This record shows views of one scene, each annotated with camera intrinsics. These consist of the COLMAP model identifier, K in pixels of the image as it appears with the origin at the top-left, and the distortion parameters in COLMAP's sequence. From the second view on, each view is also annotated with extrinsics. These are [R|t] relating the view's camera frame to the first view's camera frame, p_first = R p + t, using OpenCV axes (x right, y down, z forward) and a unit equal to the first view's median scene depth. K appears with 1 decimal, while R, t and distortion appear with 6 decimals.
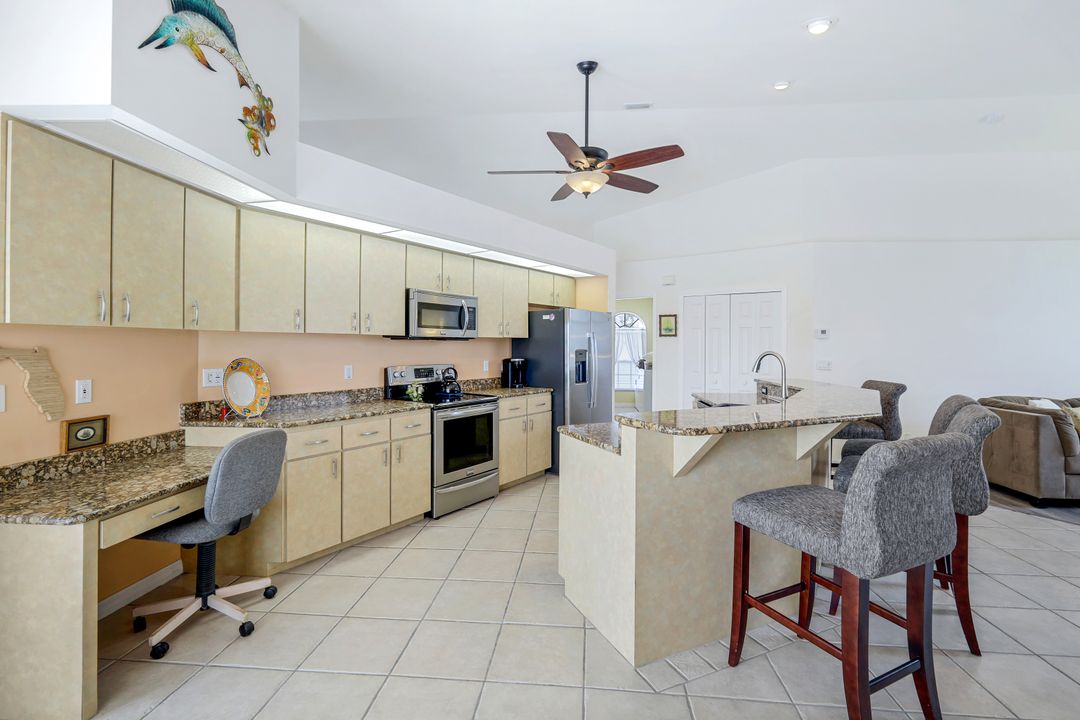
lens RADIAL K [[482.1, 0, 547.0], [0, 482.1, 344.5], [0, 0, 1]] dist [-0.000118, -0.000271]
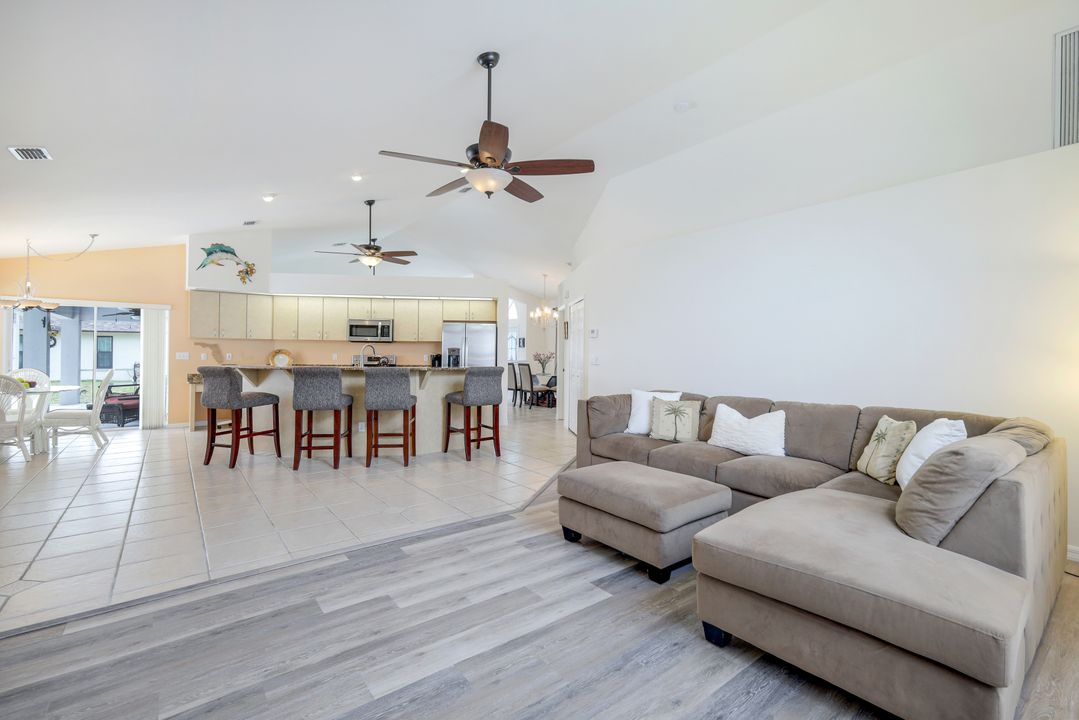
lens RADIAL K [[479.1, 0, 543.0], [0, 479.1, 353.3], [0, 0, 1]] dist [-0.000519, -0.000401]
pose [[0.679041, -0.000430, -0.734100, 2.110887], [-0.005518, 0.999969, -0.005690, 0.052347], [0.734079, 0.007914, 0.679018, 0.201988]]
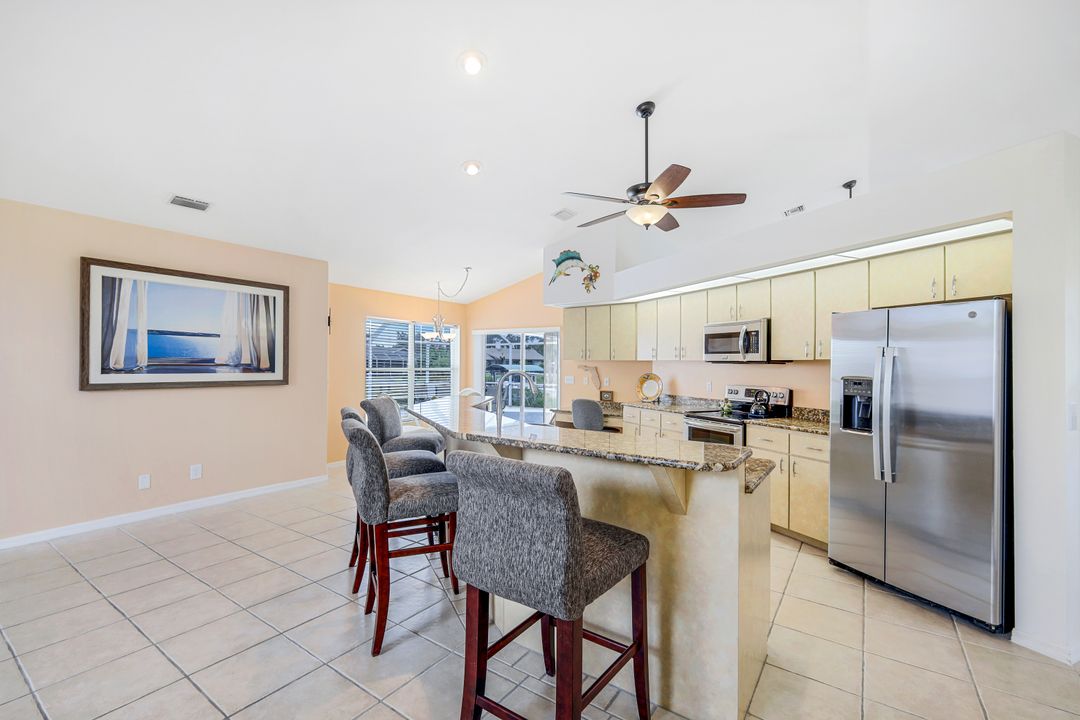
lens RADIAL K [[468.7, 0, 541.0], [0, 468.7, 357.0], [0, 0, 1]] dist [0.002306, 0.000188]
pose [[-0.501255, -0.025824, -0.864914, 1.161183], [-0.015303, 0.999663, -0.020978, 0.006521], [0.865164, 0.002720, -0.501481, 1.395421]]
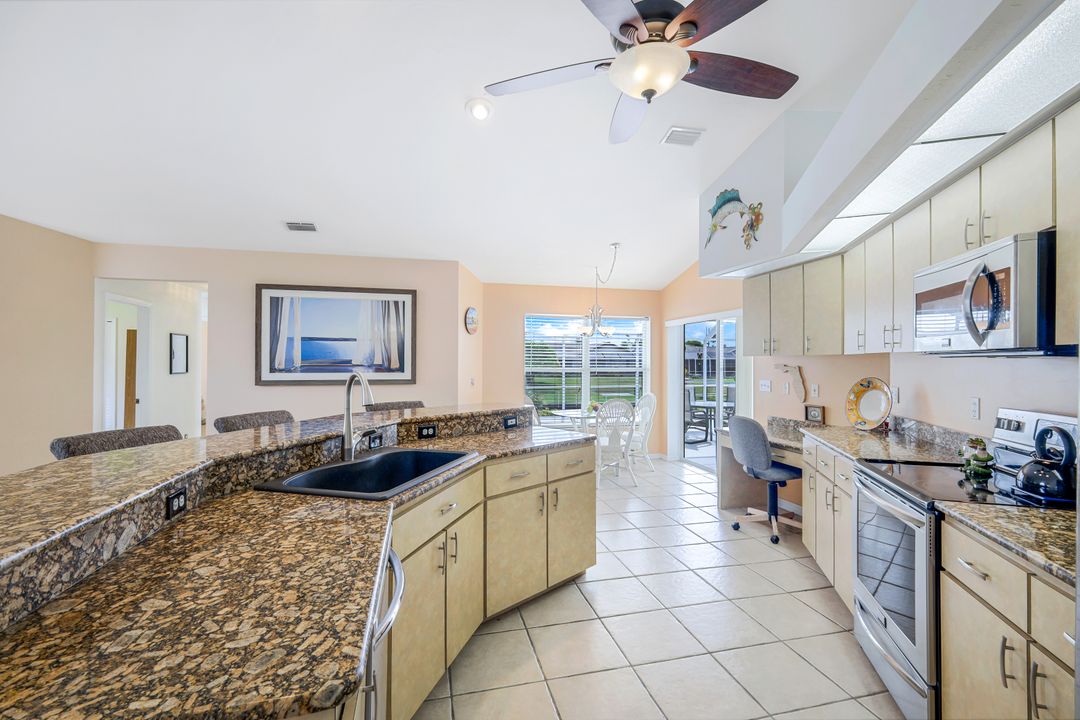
lens RADIAL K [[469.6, 0, 540.0], [0, 469.6, 360.0], [0, 0, 1]] dist [-0.001854, -0.000298]
pose [[-0.946895, -0.010699, -0.321365, 0.395527], [-0.009476, 0.999941, -0.005369, -0.000045], [0.321404, -0.002039, -0.946940, 1.557744]]
